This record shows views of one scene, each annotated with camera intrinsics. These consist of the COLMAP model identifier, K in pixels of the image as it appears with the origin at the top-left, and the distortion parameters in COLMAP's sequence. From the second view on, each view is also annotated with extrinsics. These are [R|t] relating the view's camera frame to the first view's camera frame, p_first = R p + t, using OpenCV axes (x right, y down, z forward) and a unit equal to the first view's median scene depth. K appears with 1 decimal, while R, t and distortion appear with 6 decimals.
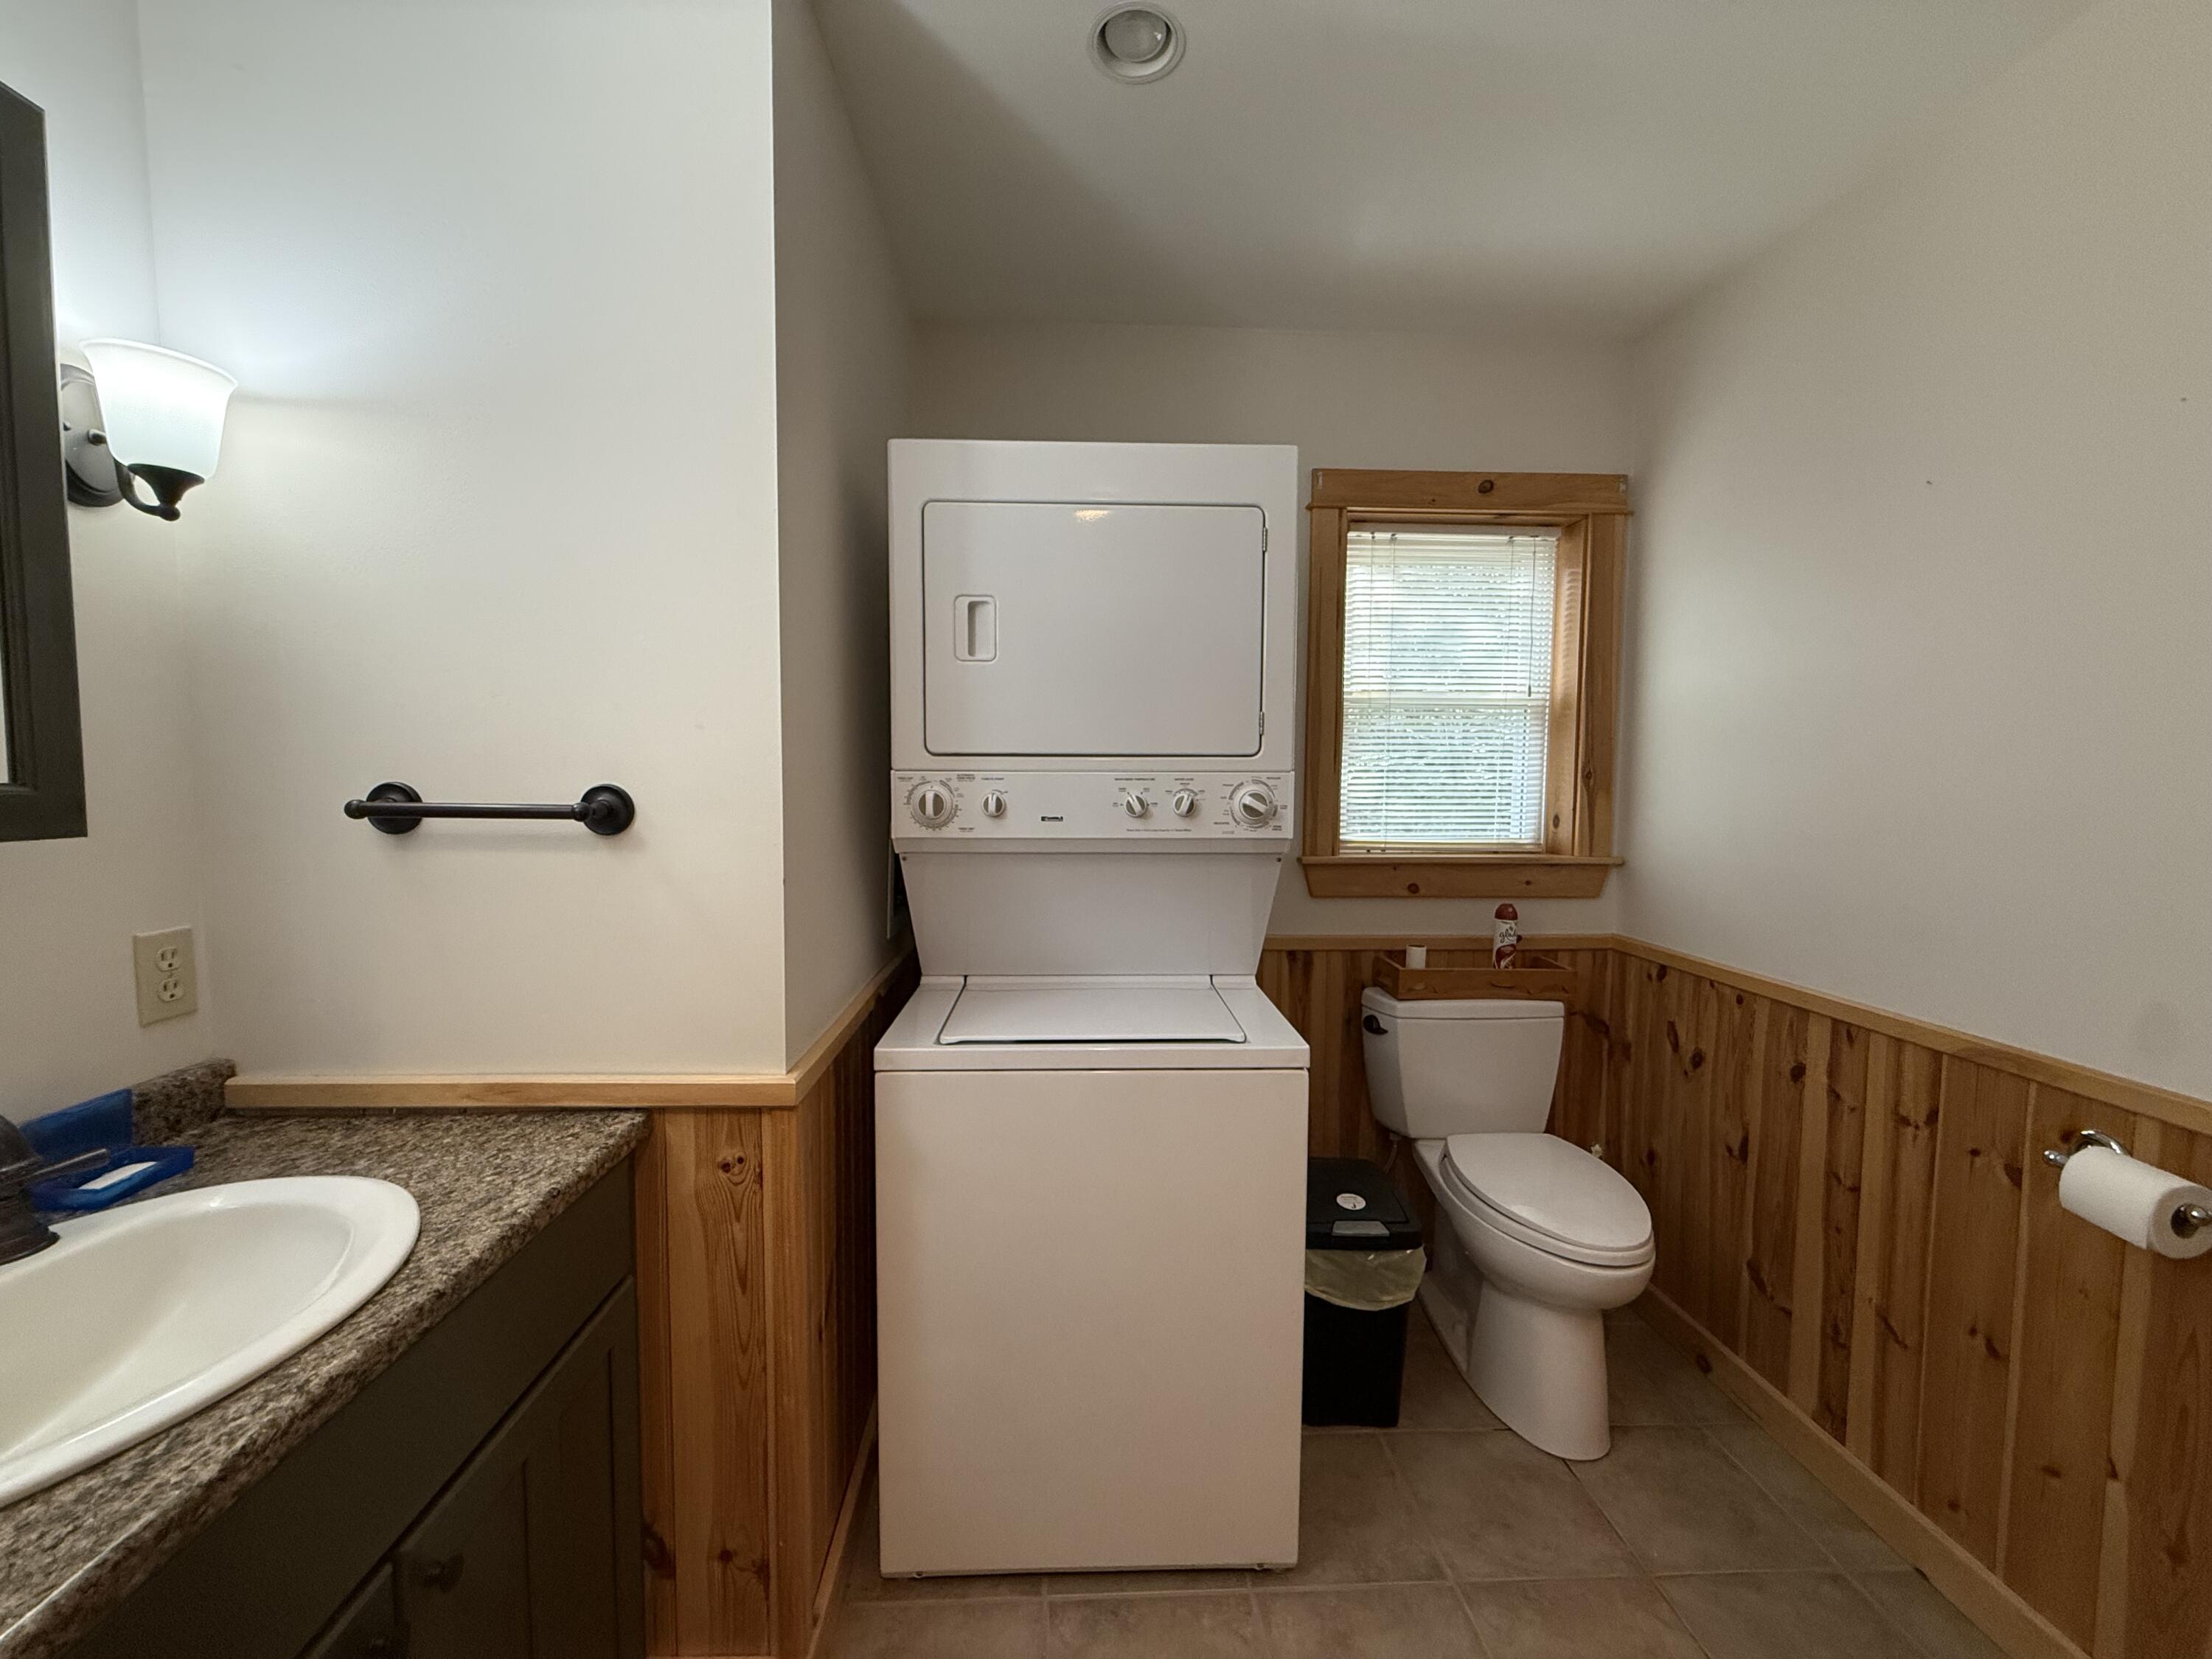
lens RADIAL K [[880.9, 0, 1099.9], [0, 880.9, 830.6], [0, 0, 1]] dist [-0.000439, 0.000315]
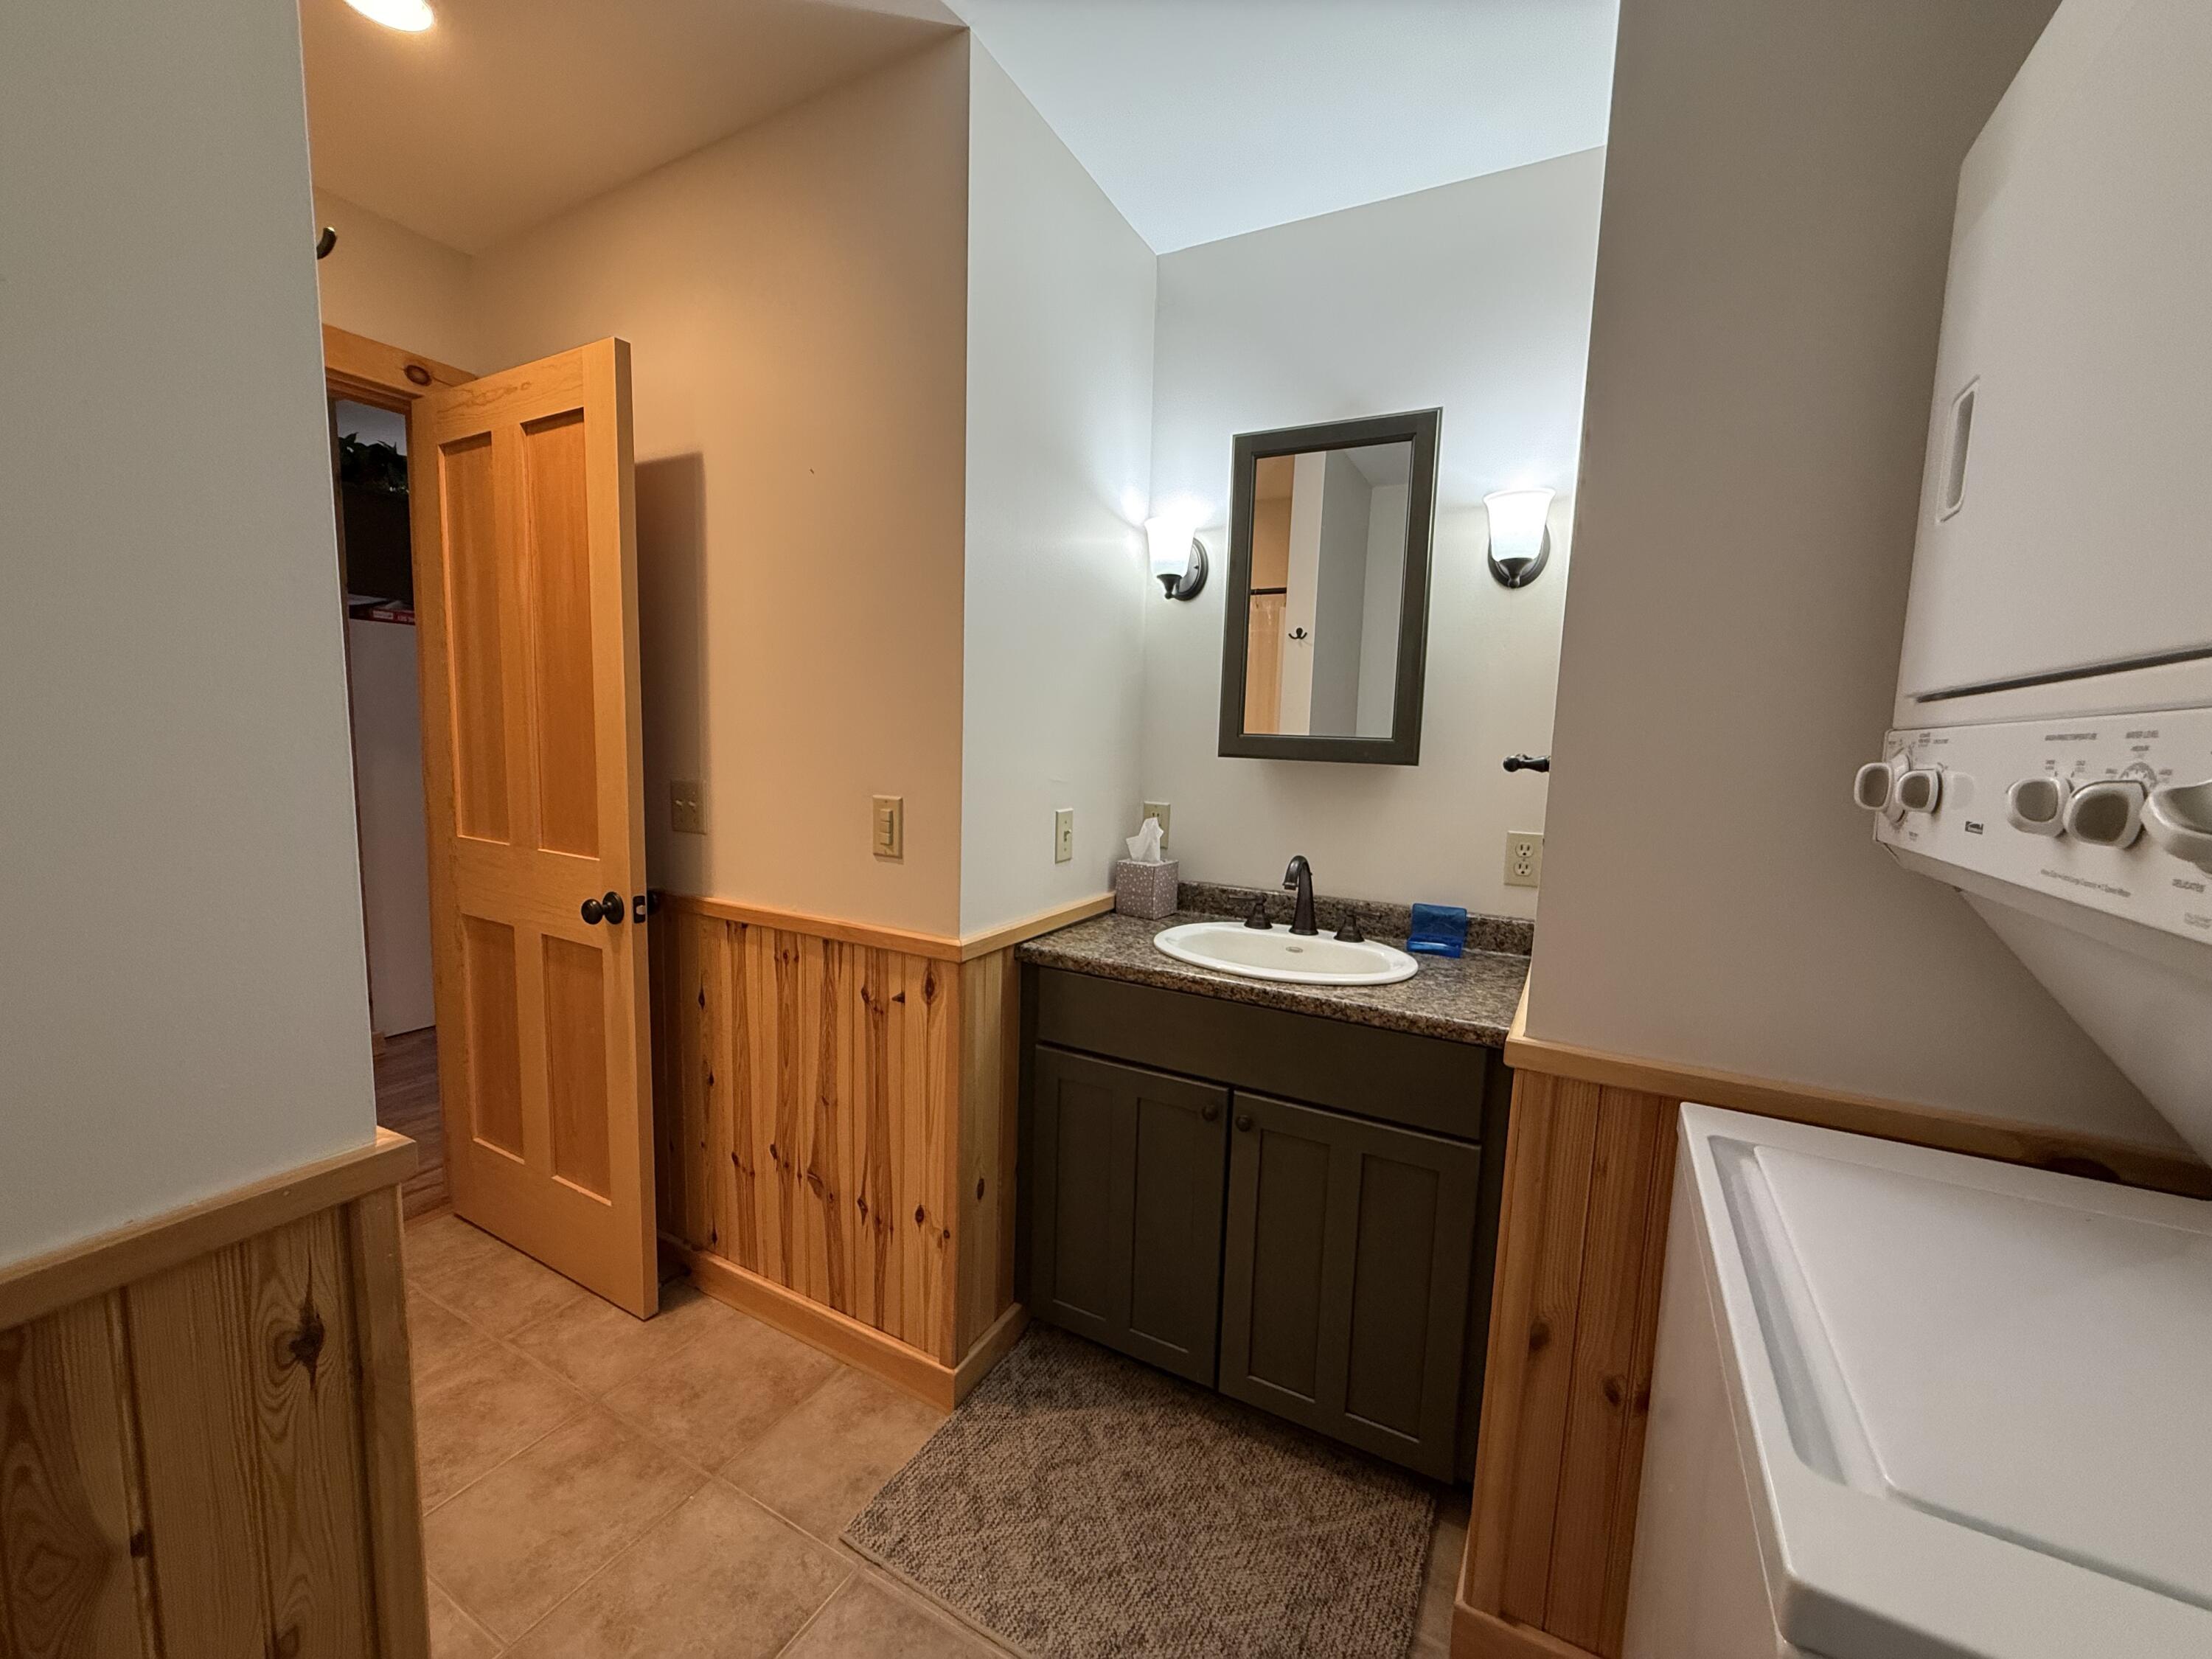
lens RADIAL K [[880.9, 0, 1102.8], [0, 880.9, 833.3], [0, 0, 1]] dist [-0.000439, 0.000315]
pose [[-0.524866, 0.074108, -0.847953, 0.860078], [-0.084530, 0.986740, 0.138559, -0.055526], [0.846978, 0.144402, -0.511642, 1.294912]]
